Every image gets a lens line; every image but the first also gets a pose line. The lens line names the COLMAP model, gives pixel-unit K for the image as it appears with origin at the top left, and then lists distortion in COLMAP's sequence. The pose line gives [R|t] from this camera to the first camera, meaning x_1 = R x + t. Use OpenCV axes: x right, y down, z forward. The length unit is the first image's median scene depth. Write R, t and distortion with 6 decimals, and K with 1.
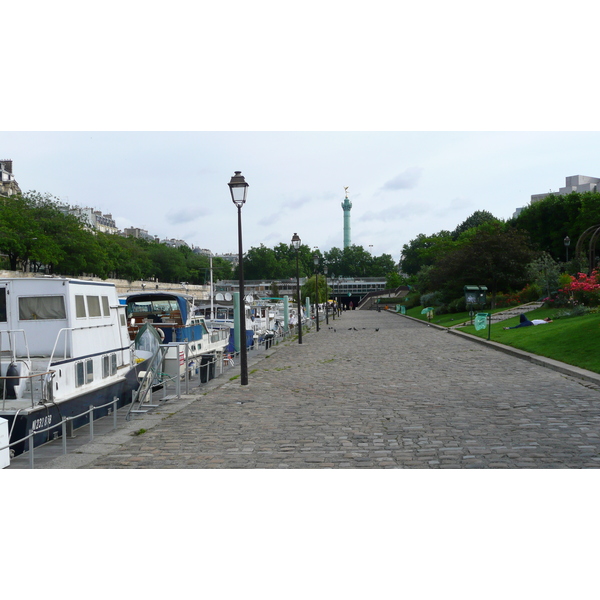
lens RADIAL K [[1374.7, 0, 299.7], [0, 1374.7, 299.6], [0, 0, 1]] dist [-0.120056, 0.000000]
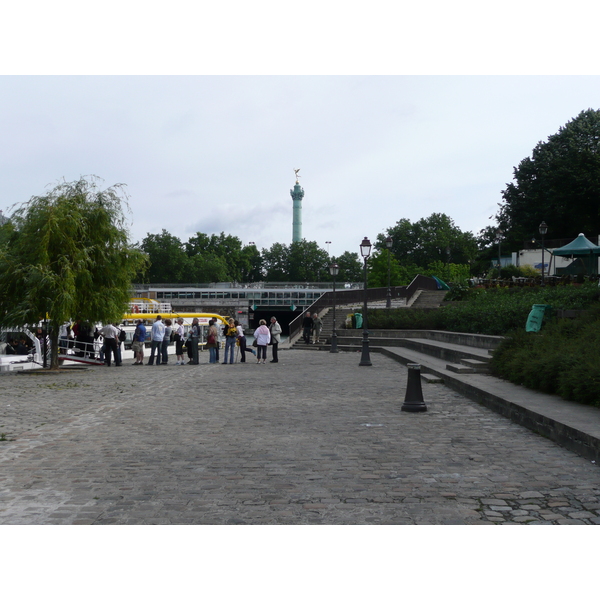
lens RADIAL K [[1179.1, 0, 300.1], [0, 1179.1, 300.7], [0, 0, 1]] dist [0.095347, 0.000000]
pose [[0.999429, 0.014901, 0.030341, 0.019105], [-0.014501, 0.999806, -0.013339, 0.000275], [-0.030534, 0.012892, 0.999451, 0.388805]]
